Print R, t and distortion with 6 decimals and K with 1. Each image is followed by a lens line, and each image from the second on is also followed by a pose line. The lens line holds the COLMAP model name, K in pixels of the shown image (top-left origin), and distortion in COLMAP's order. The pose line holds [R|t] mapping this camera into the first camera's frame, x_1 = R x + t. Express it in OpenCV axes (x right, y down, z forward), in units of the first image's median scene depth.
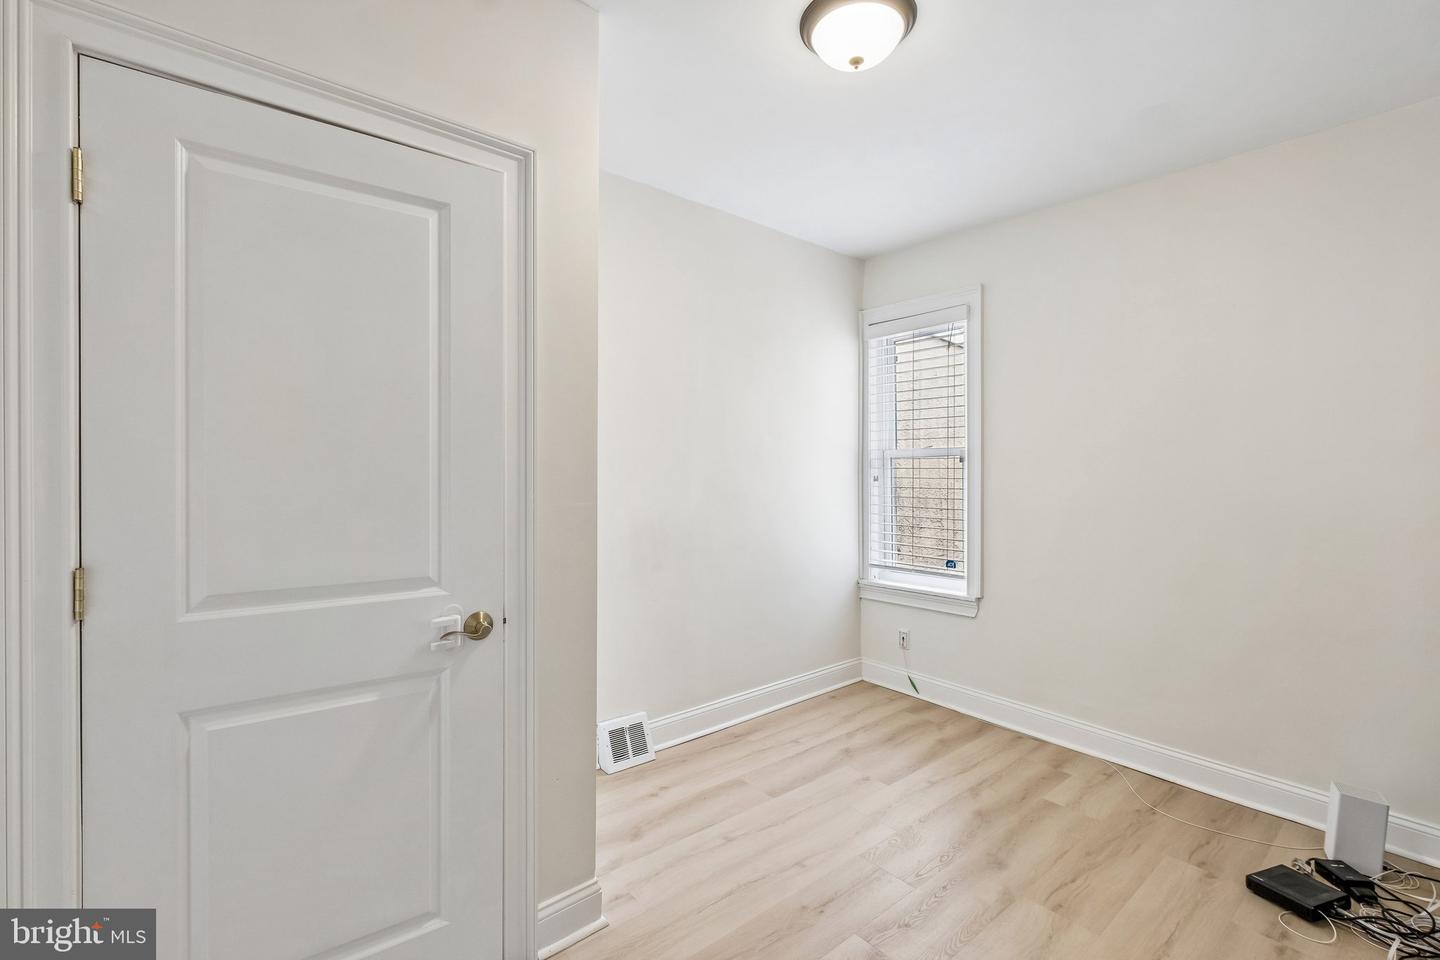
lens RADIAL K [[637.3, 0, 717.5], [0, 637.3, 477.4], [0, 0, 1]] dist [-0.002151, -0.000071]
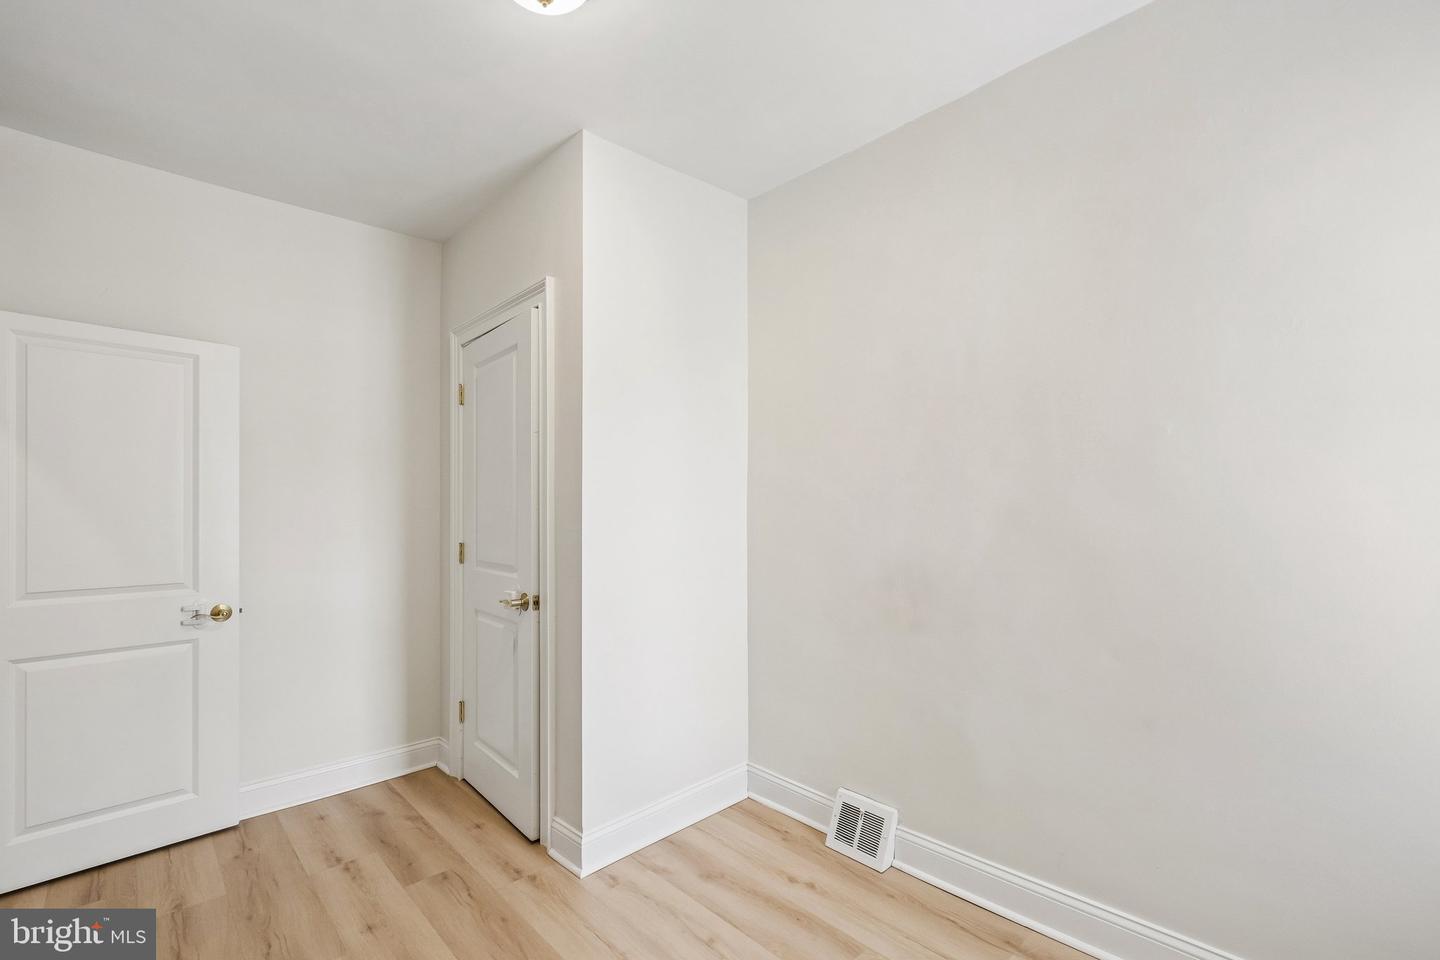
lens RADIAL K [[637.3, 0, 717.7], [0, 637.3, 486.7], [0, 0, 1]] dist [-0.002151, -0.000071]
pose [[0.064139, -0.034518, -0.997344, 0.708296], [-0.001228, 0.999398, -0.034668, -0.005512], [0.997940, 0.003448, 0.064058, 0.767933]]
